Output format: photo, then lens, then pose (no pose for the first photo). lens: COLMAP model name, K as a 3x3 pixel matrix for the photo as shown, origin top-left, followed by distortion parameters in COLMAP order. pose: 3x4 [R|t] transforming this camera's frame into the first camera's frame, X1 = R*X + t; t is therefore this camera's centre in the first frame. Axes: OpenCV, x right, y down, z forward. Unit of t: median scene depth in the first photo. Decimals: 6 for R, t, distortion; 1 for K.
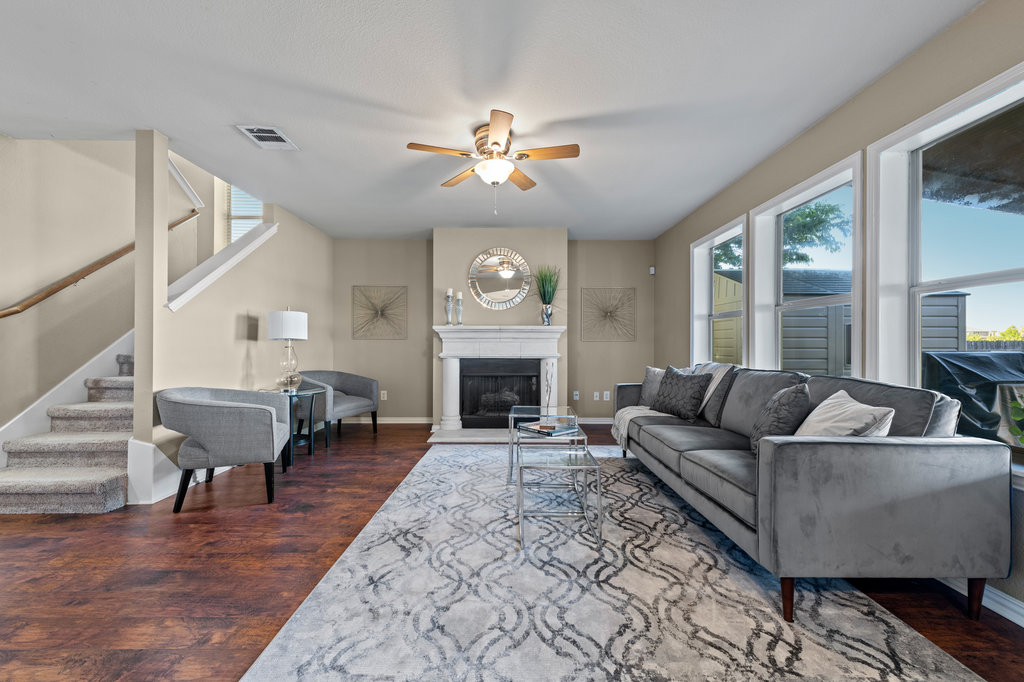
lens RADIAL K [[401.6, 0, 509.4], [0, 401.6, 343.0], [0, 0, 1]] dist [0.009932, -0.000101]
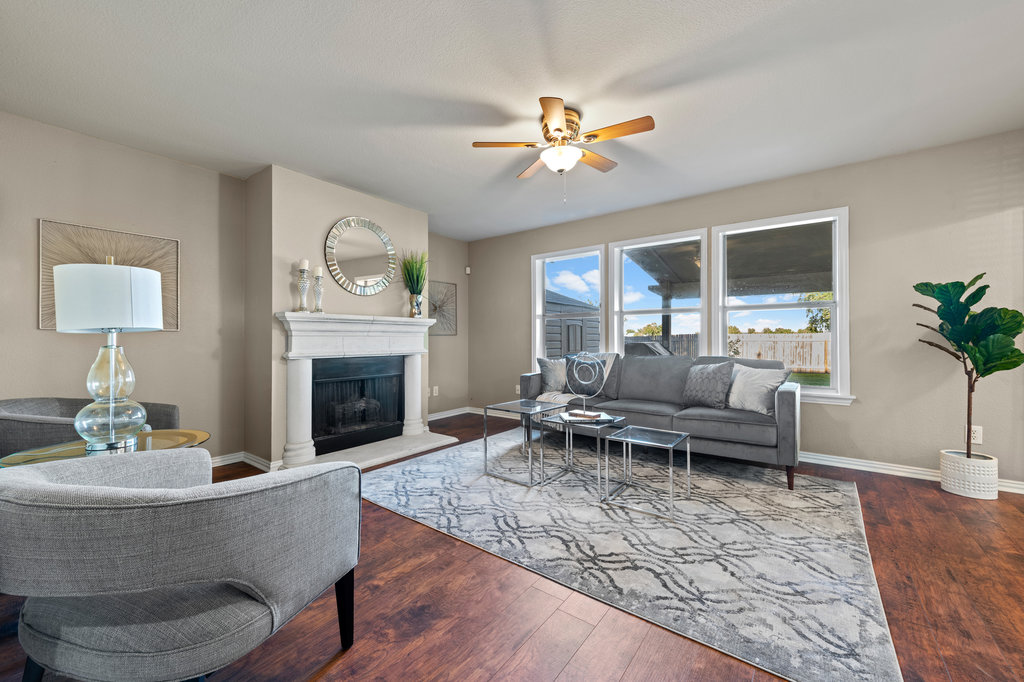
lens RADIAL K [[401.6, 0, 508.8], [0, 401.6, 340.8], [0, 0, 1]] dist [0.009932, -0.000101]
pose [[0.606551, -0.006112, 0.795021, -0.772146], [0.000752, 0.999974, 0.007114, 0.001401], [-0.795044, -0.003717, 0.606540, 0.462733]]
